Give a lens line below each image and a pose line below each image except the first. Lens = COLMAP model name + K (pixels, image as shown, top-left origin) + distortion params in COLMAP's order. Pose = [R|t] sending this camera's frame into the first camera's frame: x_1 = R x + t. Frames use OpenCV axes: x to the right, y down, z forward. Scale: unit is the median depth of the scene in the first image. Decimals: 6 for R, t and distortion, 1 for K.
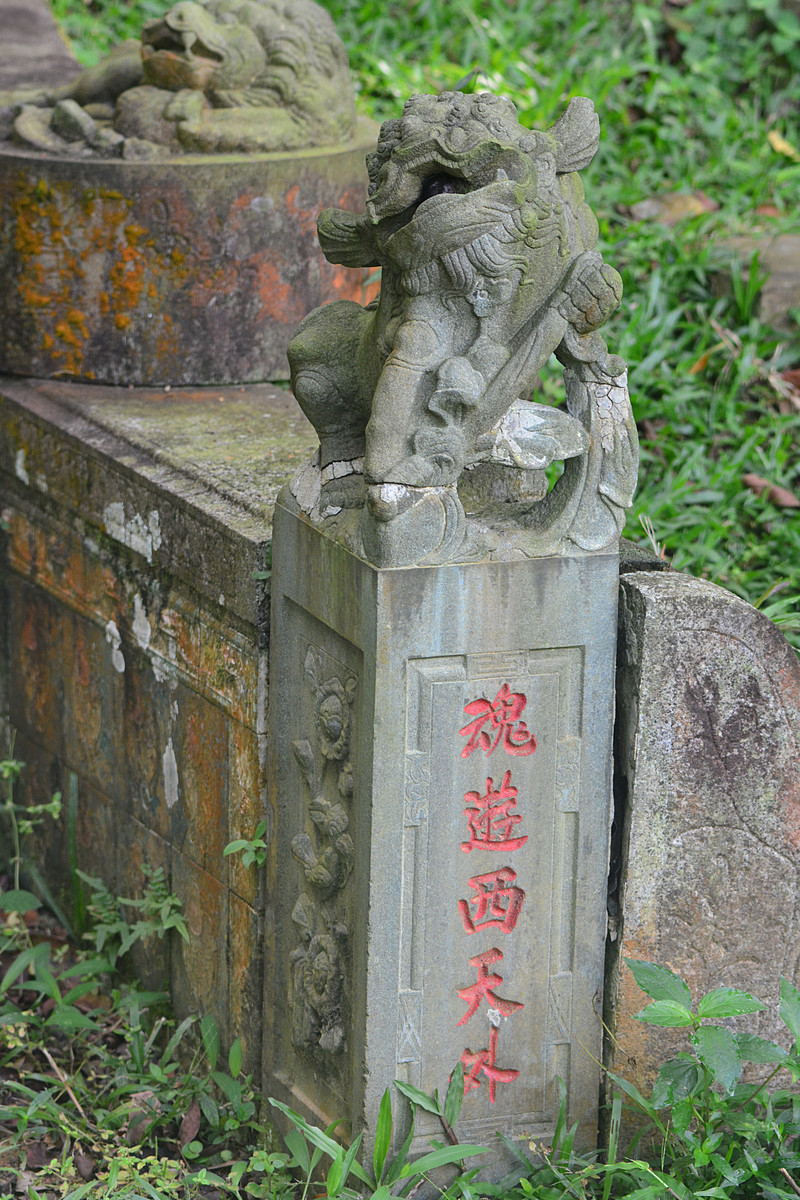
lens RADIAL K [[5507.1, 0, 400.8], [0, 5507.1, 599.4], [0, 0, 1]] dist [0.018005, 0.000000]
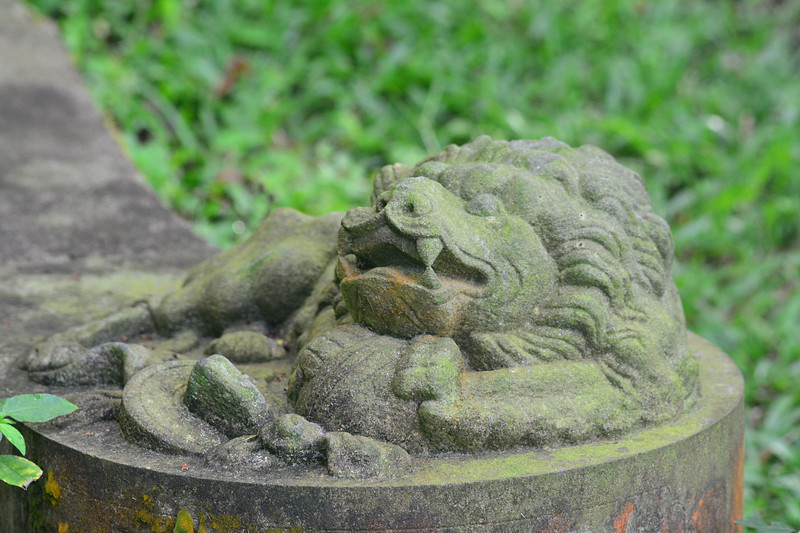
lens RADIAL K [[3671.4, 0, 399.2], [0, 3671.4, 266.7], [0, 0, 1]] dist [0.018005, 0.000000]
pose [[0.996364, -0.030326, 0.079621, -0.071714], [0.028698, 0.999357, 0.021509, -0.107874], [-0.080222, -0.019146, 0.996593, 0.620006]]
